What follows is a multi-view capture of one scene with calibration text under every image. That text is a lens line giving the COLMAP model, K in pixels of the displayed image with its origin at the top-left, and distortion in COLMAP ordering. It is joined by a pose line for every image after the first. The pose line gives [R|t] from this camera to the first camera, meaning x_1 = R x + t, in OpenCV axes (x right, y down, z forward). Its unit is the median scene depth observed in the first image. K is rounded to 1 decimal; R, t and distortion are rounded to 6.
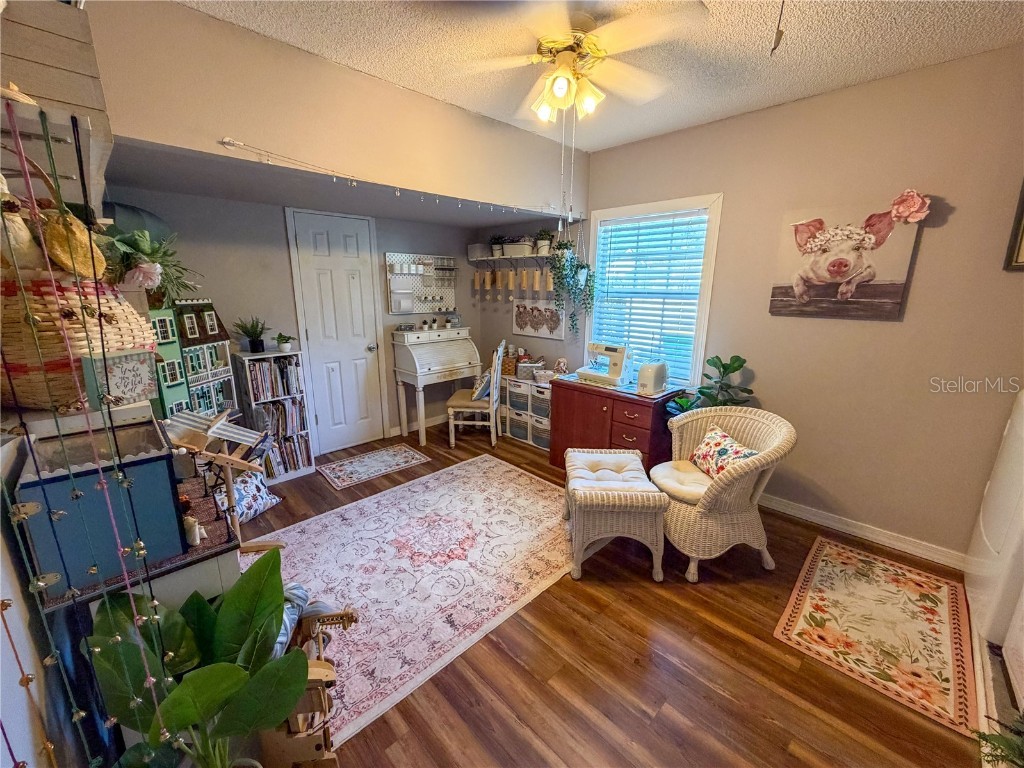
lens RADIAL K [[414.2, 0, 510.5], [0, 414.2, 383.0], [0, 0, 1]] dist [0.000509, 0.000600]
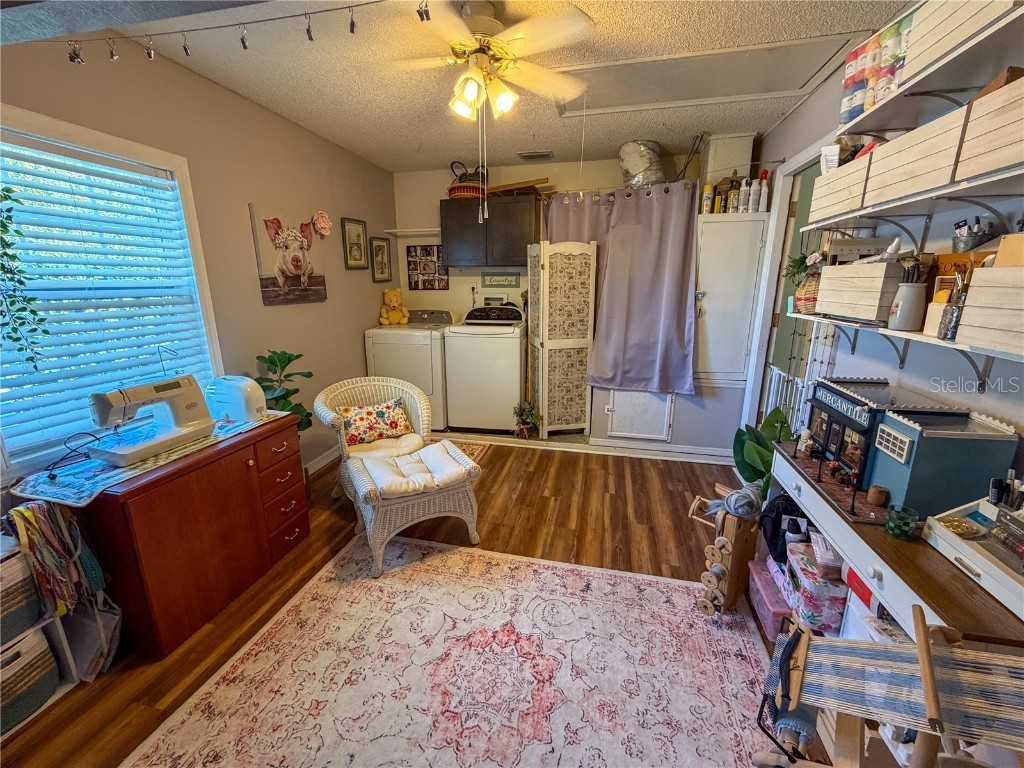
lens RADIAL K [[414.2, 0, 510.5], [0, 414.2, 383.0], [0, 0, 1]] dist [0.000509, 0.000600]
pose [[-0.541670, -0.204180, 0.815416, -0.654819], [0.190237, 0.915106, 0.355515, -0.271863], [-0.818781, 0.347694, -0.456843, 1.189628]]
